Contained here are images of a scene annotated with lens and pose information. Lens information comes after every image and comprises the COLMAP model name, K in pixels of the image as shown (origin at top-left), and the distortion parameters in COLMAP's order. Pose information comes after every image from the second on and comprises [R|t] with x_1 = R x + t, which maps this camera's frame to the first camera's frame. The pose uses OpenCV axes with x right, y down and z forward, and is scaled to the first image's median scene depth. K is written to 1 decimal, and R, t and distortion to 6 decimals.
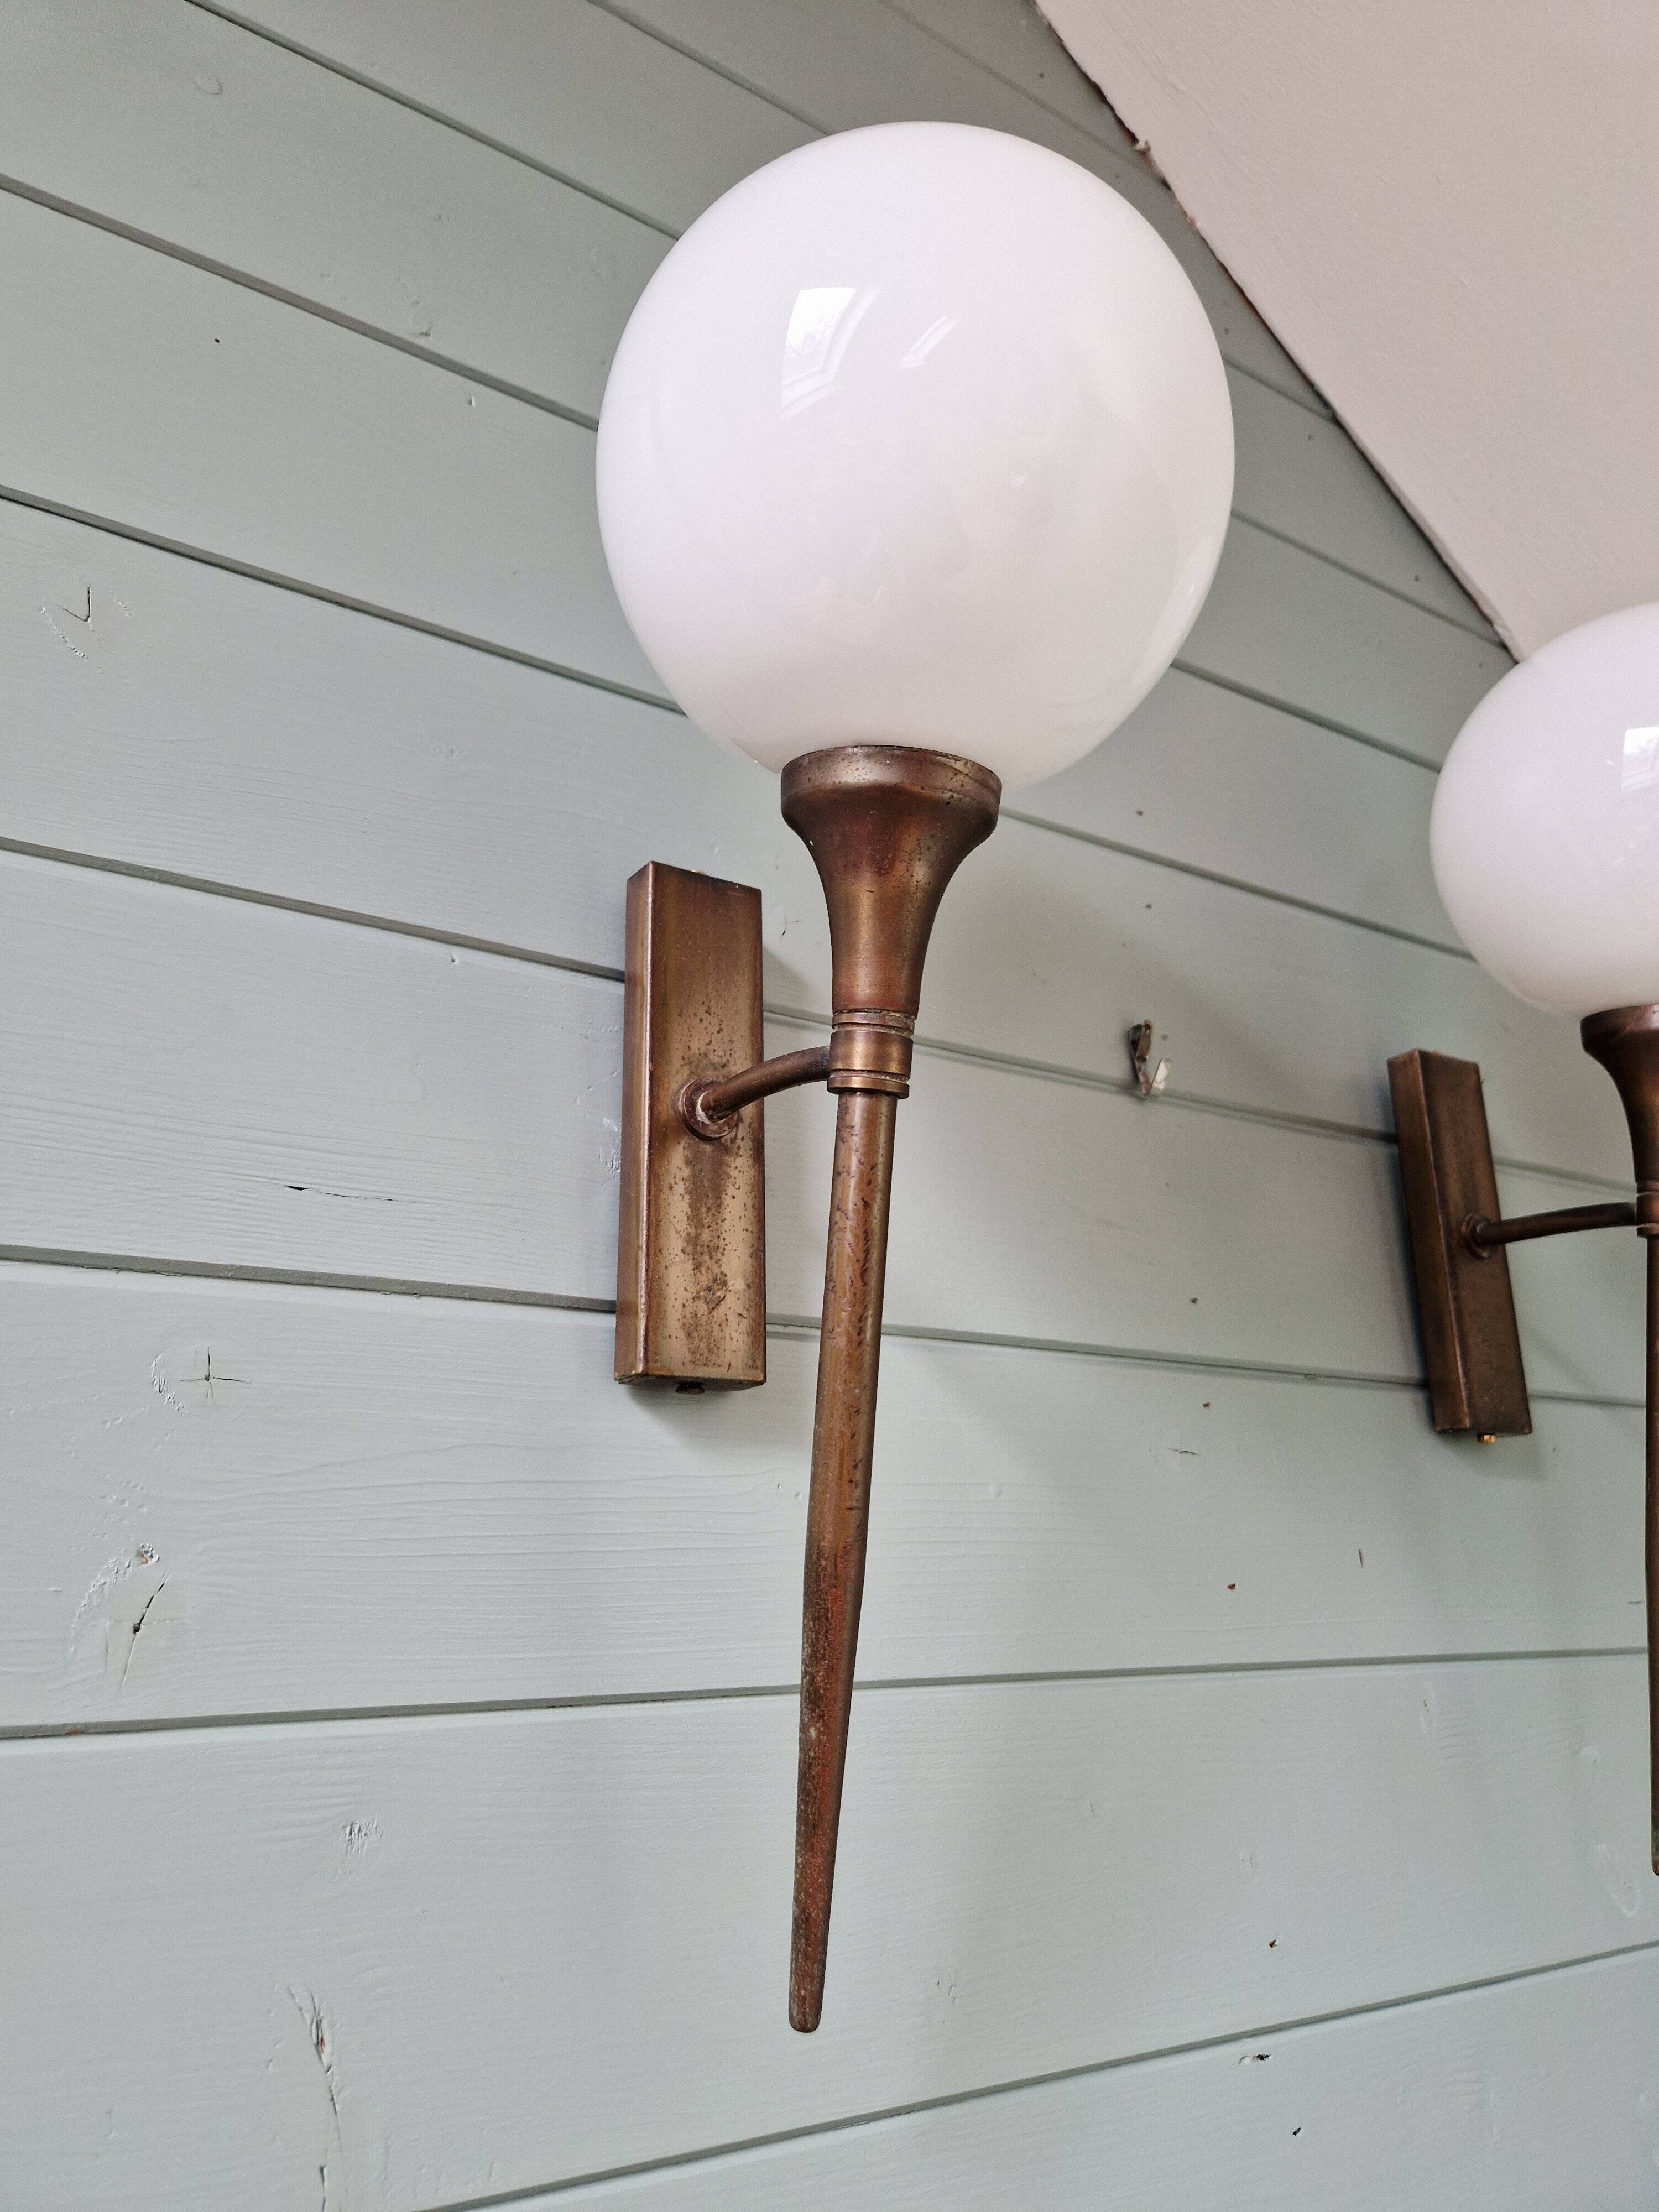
lens RADIAL K [[1494.9, 0, 813.5], [0, 1494.9, 1099.7], [0, 0, 1]] dist [0.065480, -0.061420]
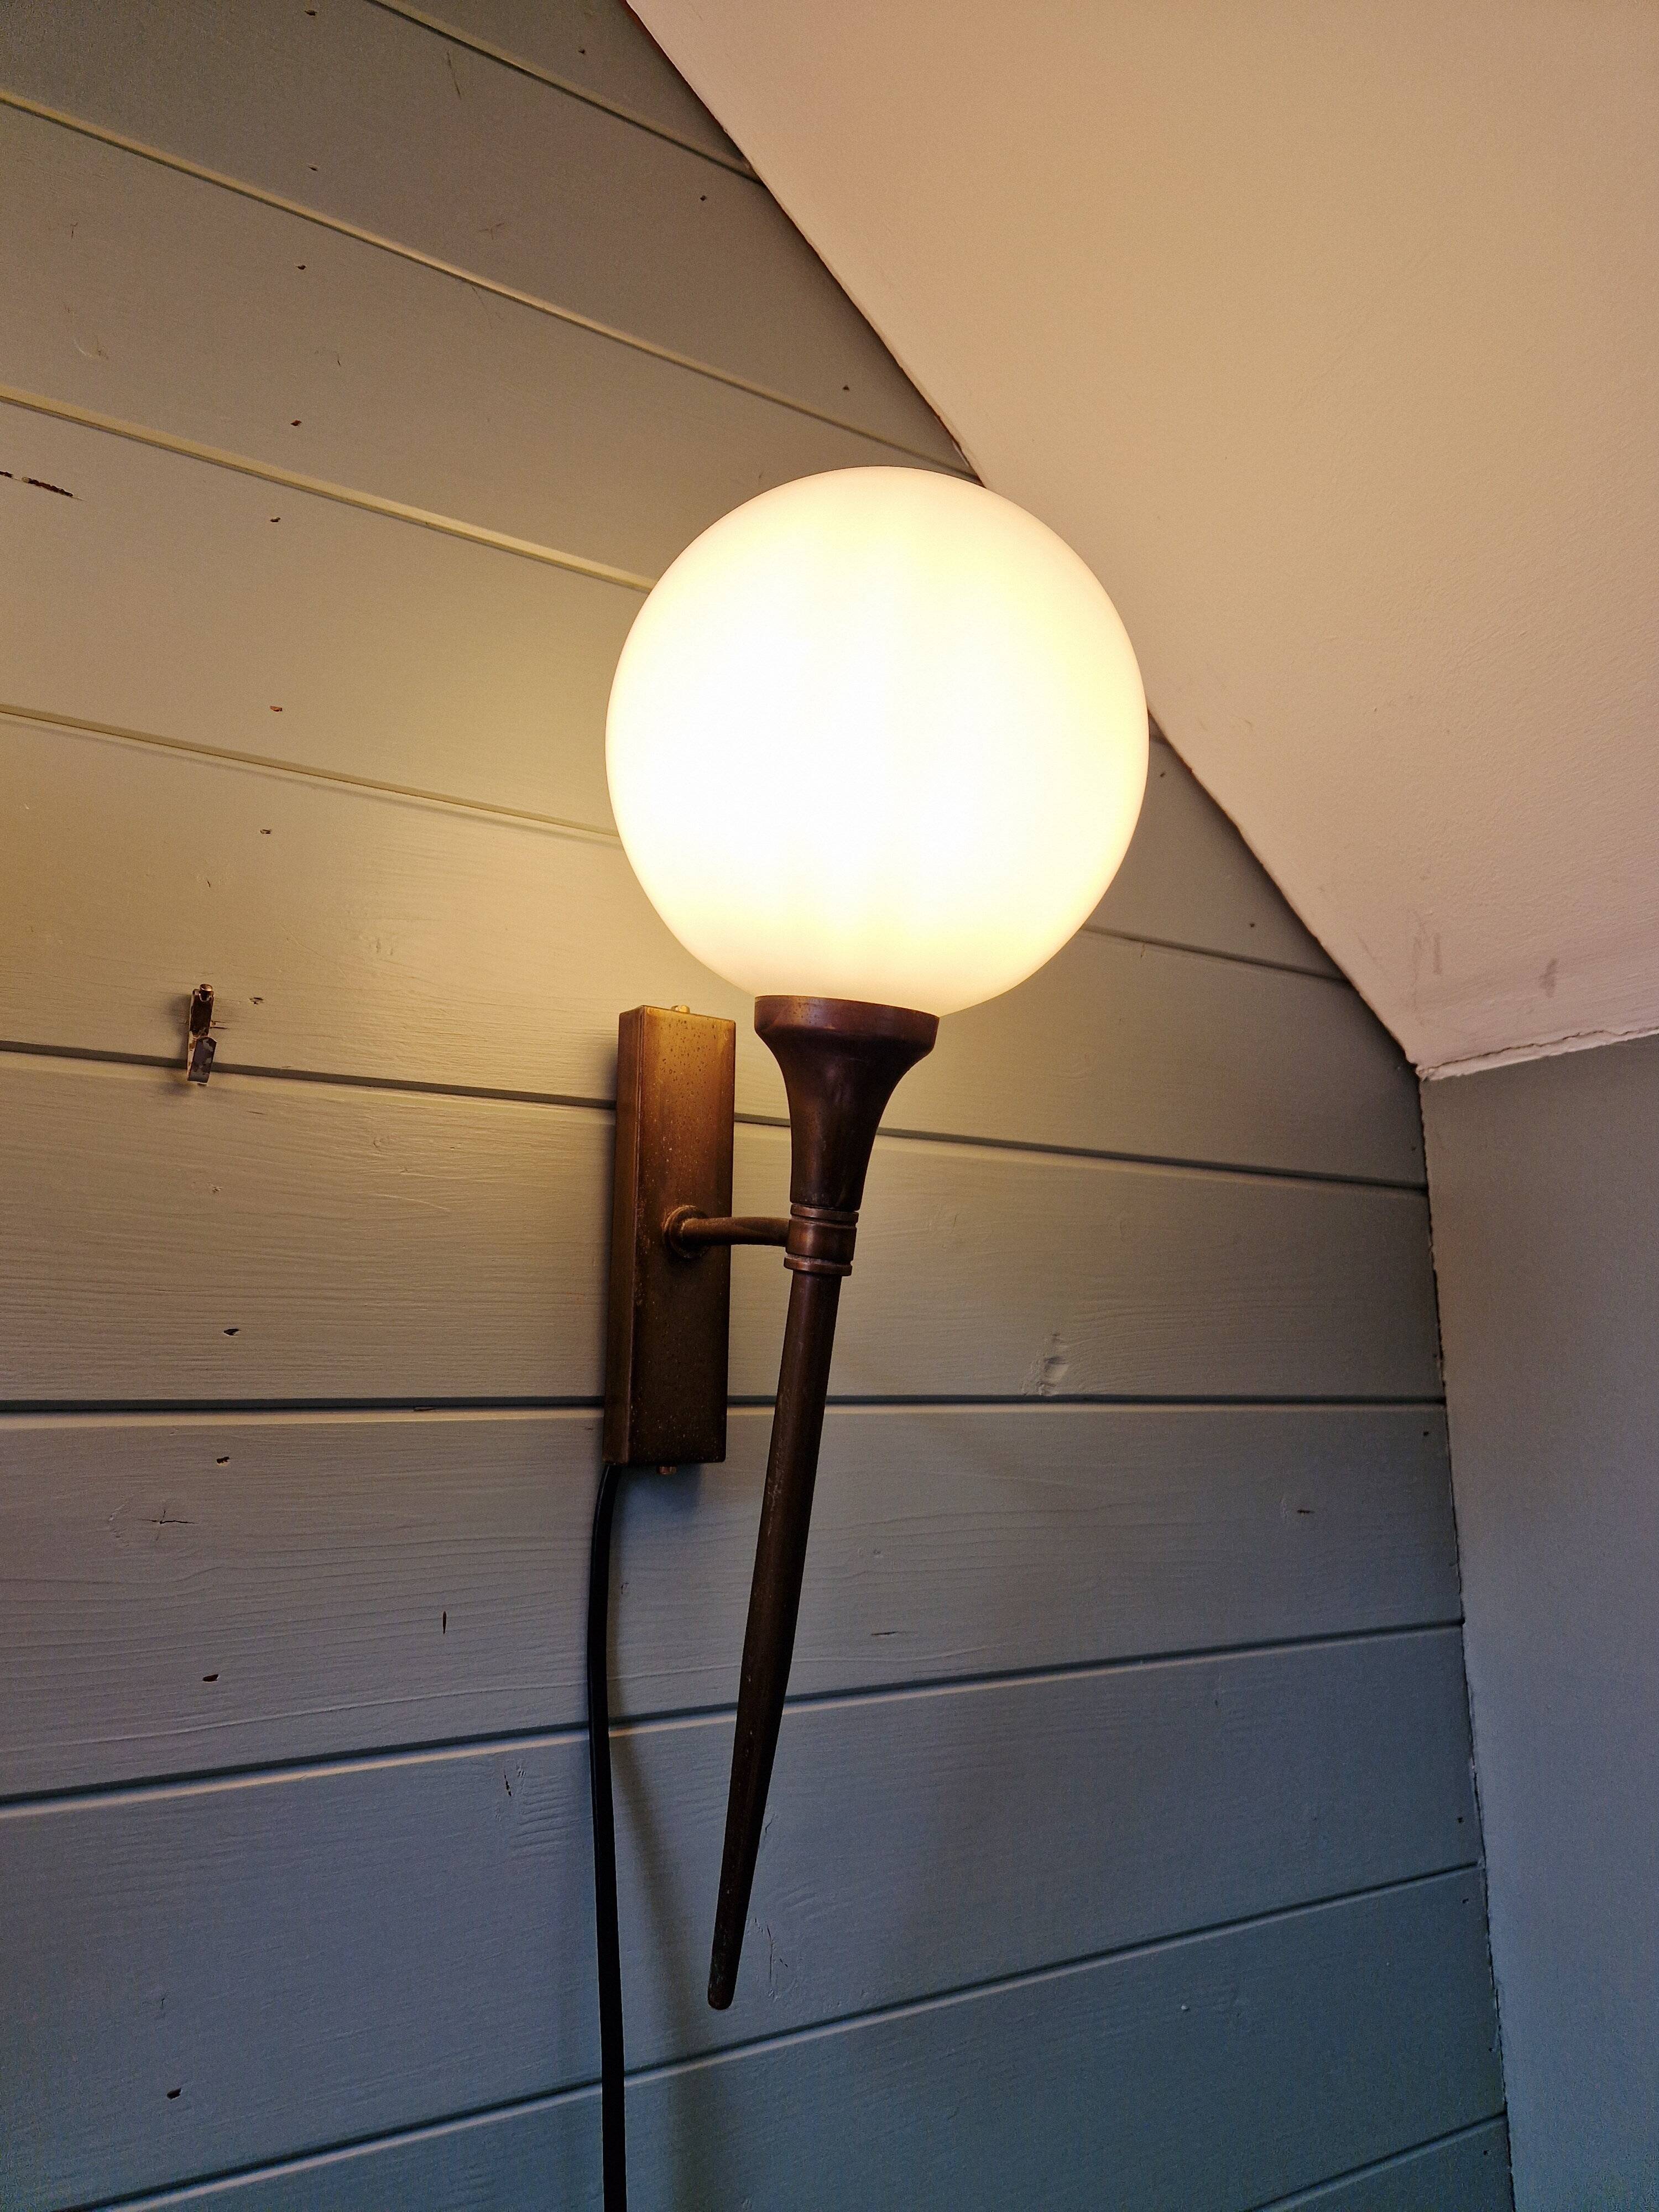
lens RADIAL K [[1494.9, 0, 829.9], [0, 1494.9, 1088.5], [0, 0, 1]] dist [0.065480, -0.061420]
pose [[0.999778, 0.019383, -0.008204, 0.735977], [-0.018065, 0.990255, 0.138090, -0.149768], [0.010801, -0.137912, 0.990386, 0.249846]]
